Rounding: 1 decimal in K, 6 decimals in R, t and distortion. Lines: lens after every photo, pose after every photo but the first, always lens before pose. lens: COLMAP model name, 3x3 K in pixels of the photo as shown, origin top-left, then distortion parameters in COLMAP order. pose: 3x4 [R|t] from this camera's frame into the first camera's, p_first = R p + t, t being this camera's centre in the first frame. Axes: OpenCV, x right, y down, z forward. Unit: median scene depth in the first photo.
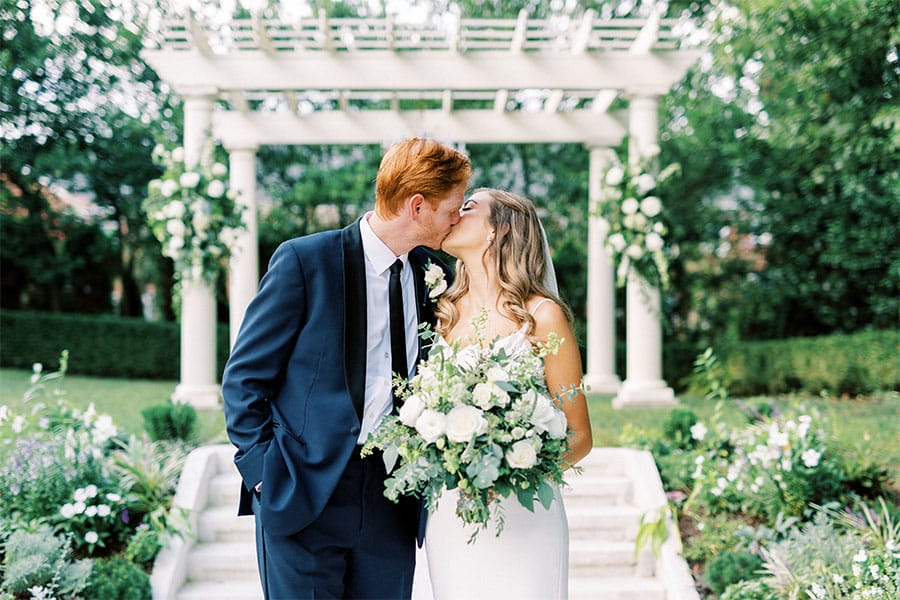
lens RADIAL K [[1664.7, 0, 450.0], [0, 1664.7, 300.0], [0, 0, 1]] dist [-0.008310, 0.005209]
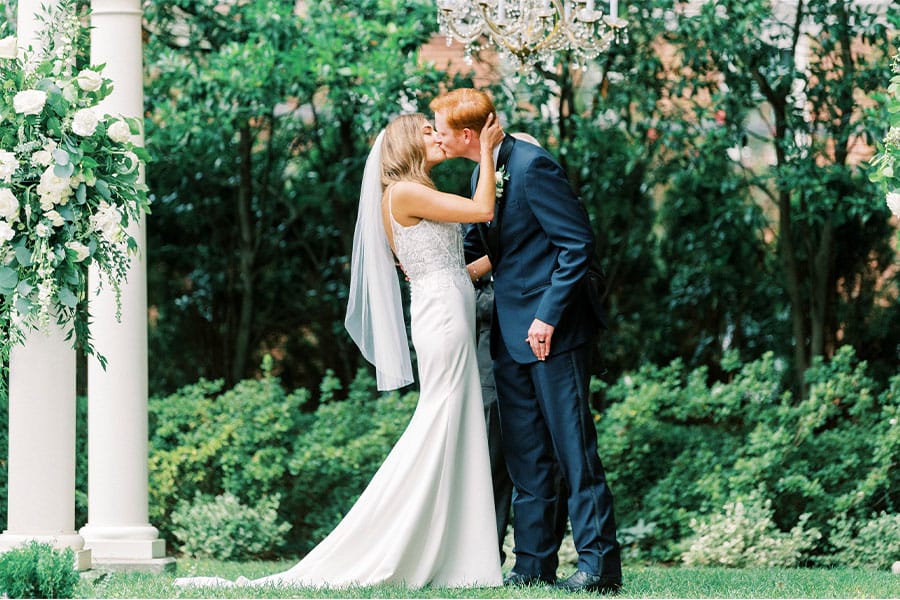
lens RADIAL K [[1664.7, 0, 450.0], [0, 1664.7, 300.0], [0, 0, 1]] dist [-0.008310, 0.005209]
pose [[0.999779, 0.009641, 0.018683, -0.058488], [-0.008365, 0.997703, -0.067226, 0.022243], [-0.019289, 0.067055, 0.997563, 0.703421]]
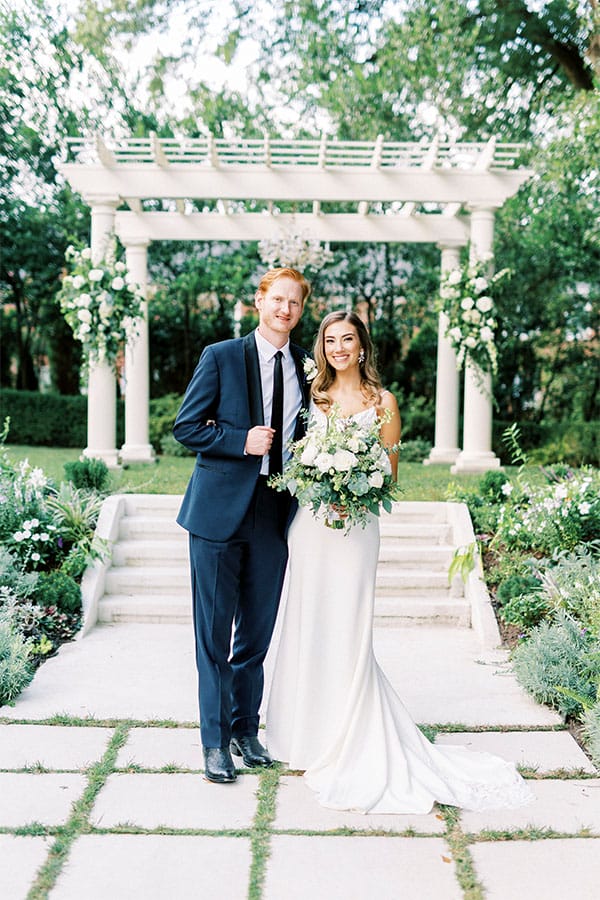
lens RADIAL K [[1664.7, 0, 300.0], [0, 1664.7, 450.0], [0, 0, 1]] dist [-0.008310, 0.005209]
pose [[0.999772, 0.016716, -0.013255, 0.008853], [-0.016118, 0.998901, 0.044021, -0.003298], [0.013977, -0.043797, 0.998943, -0.252547]]
